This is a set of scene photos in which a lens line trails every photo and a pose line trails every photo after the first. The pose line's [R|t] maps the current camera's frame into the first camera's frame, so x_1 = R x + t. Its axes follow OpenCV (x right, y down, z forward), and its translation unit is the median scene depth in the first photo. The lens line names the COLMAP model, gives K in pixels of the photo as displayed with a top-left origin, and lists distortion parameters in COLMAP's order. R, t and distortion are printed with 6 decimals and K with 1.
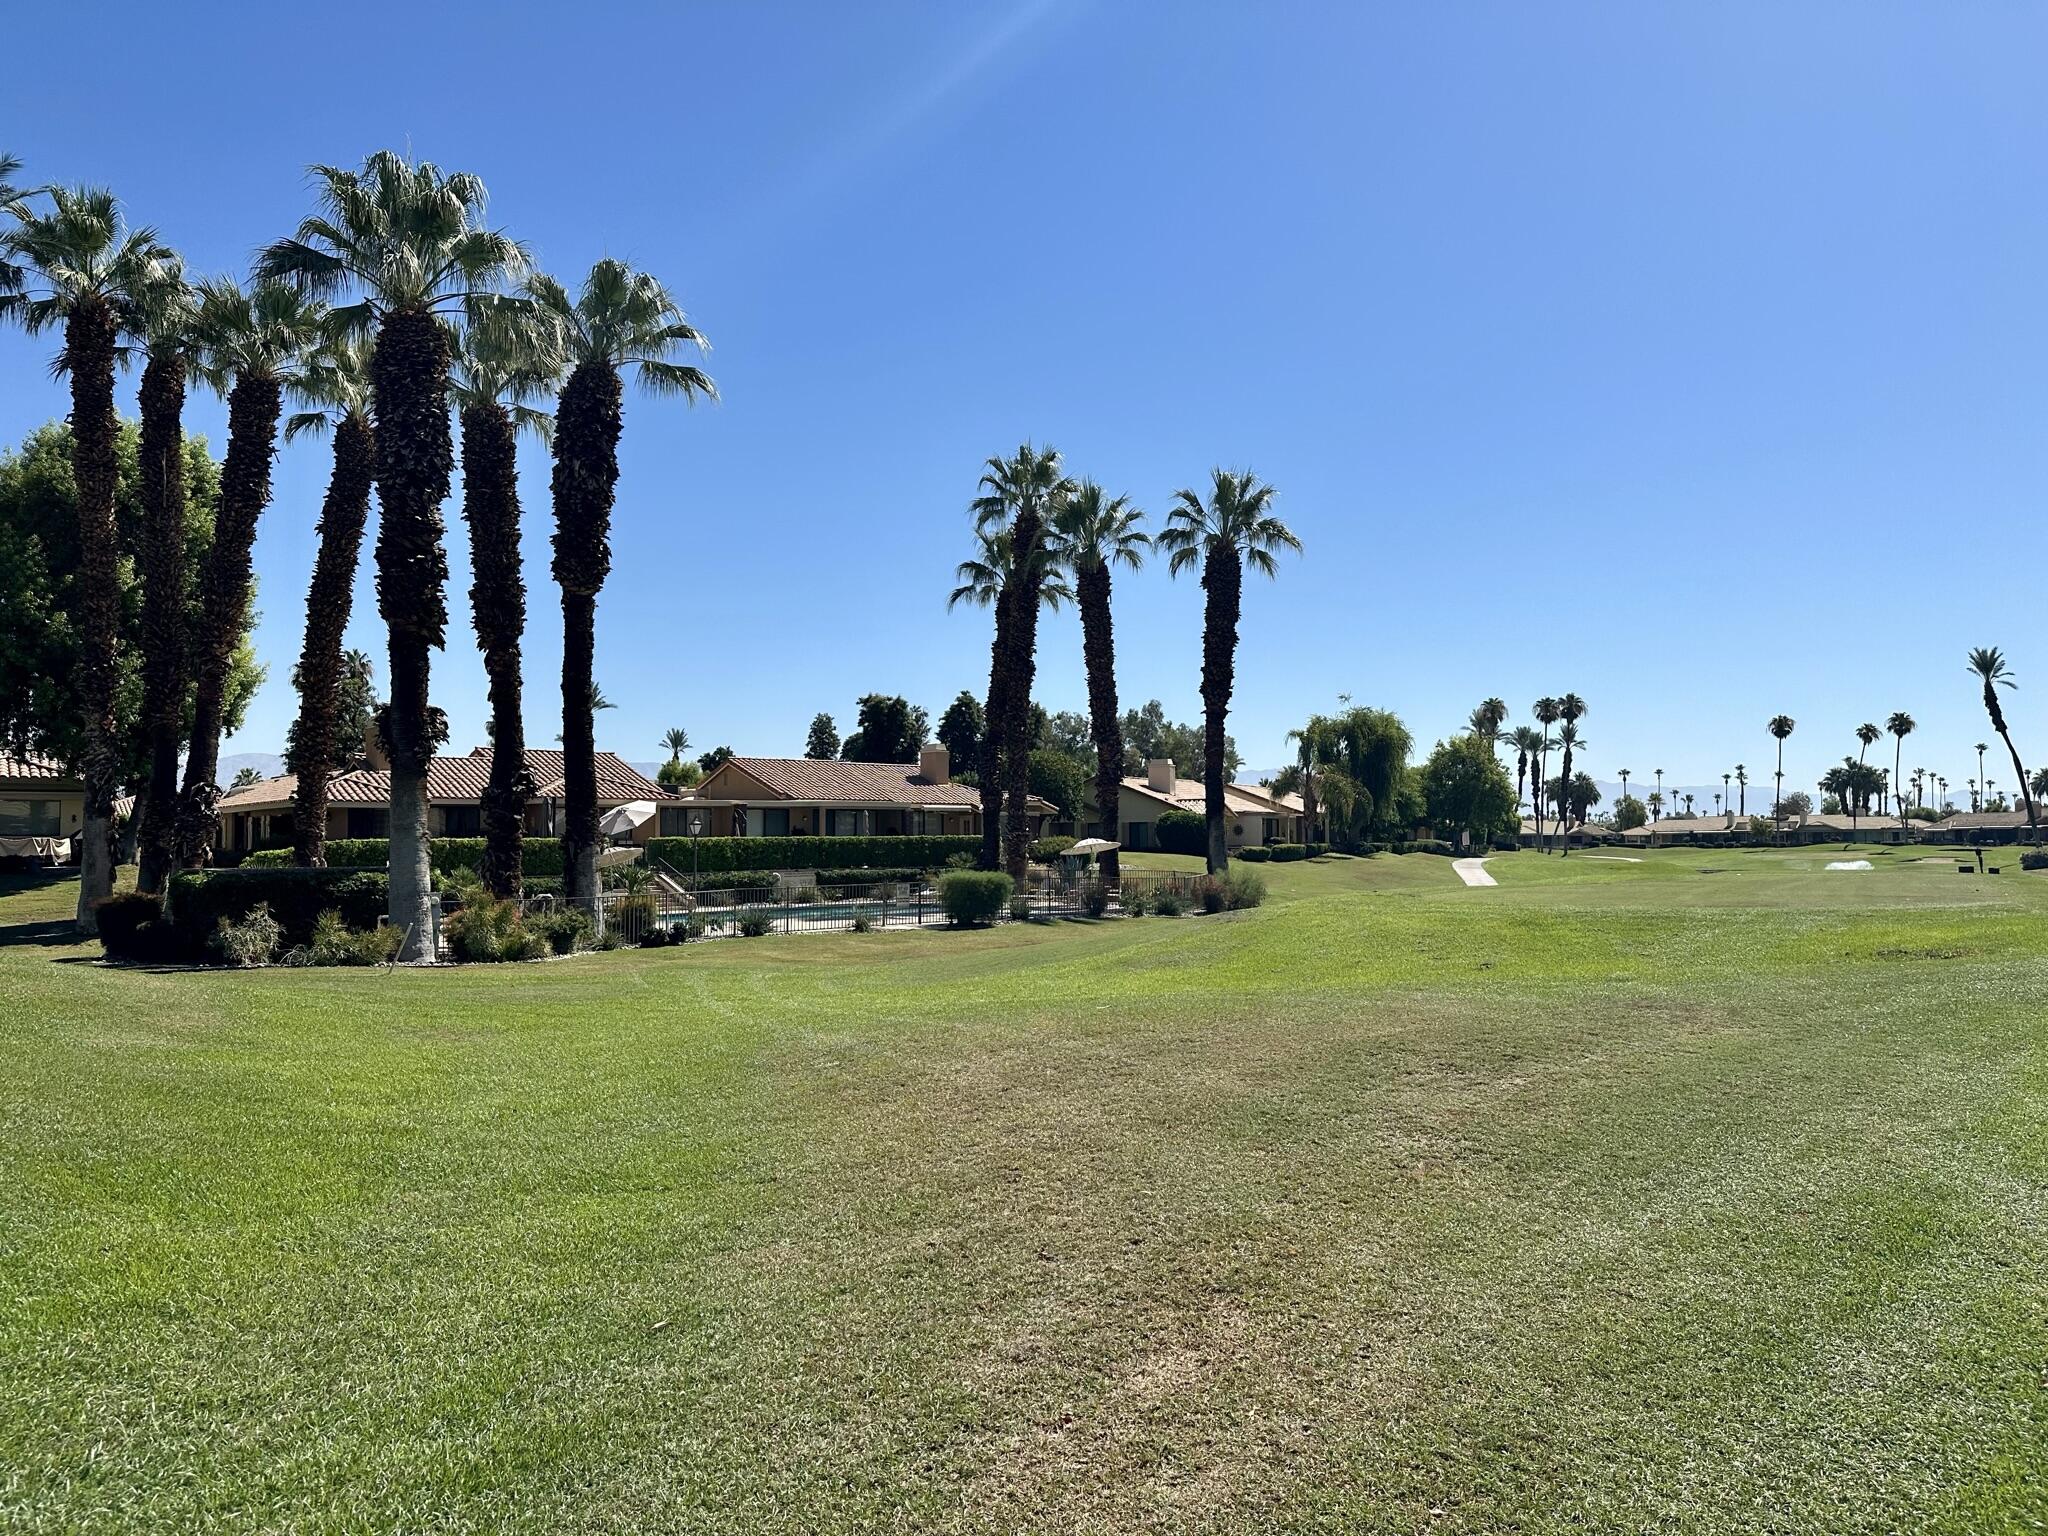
lens RADIAL K [[1436.6, 0, 1024.4], [0, 1436.6, 767.9], [0, 0, 1]] dist [0.059248, -0.003678]
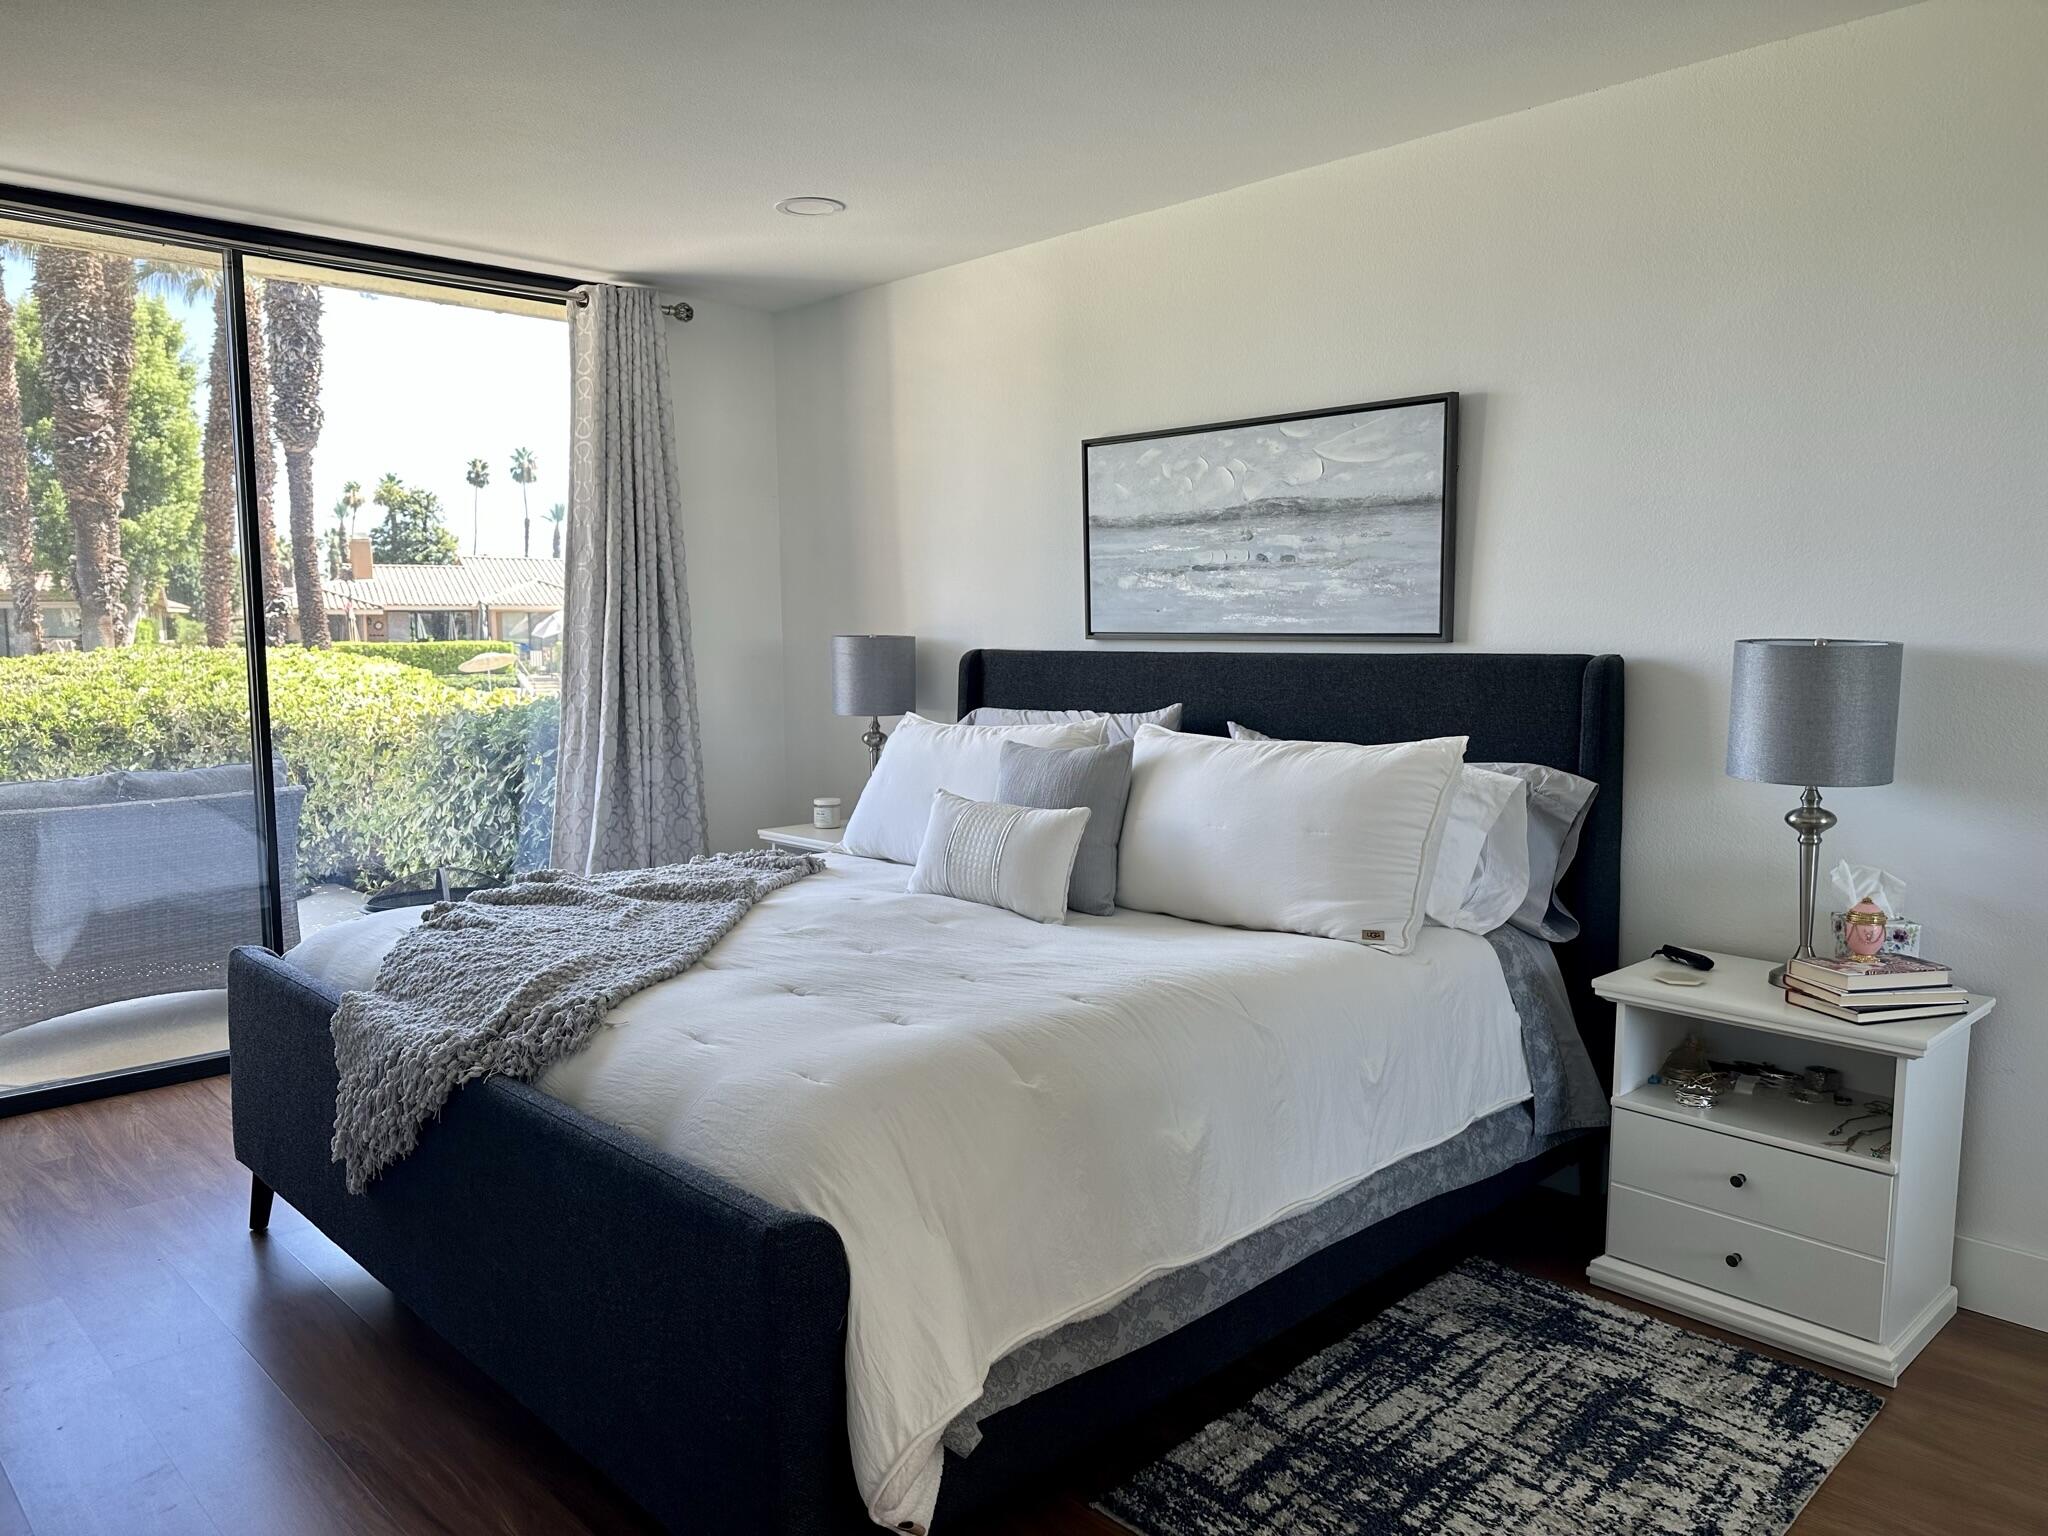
lens RADIAL K [[1436.6, 0, 1018.7], [0, 1436.6, 767.2], [0, 0, 1]] dist [0.059248, -0.003678]
pose [[0.985589, 0.003056, -0.169128, 0.502336], [0.023784, 0.987401, 0.156439, -0.034249], [0.167475, -0.158207, 0.973100, -0.138983]]
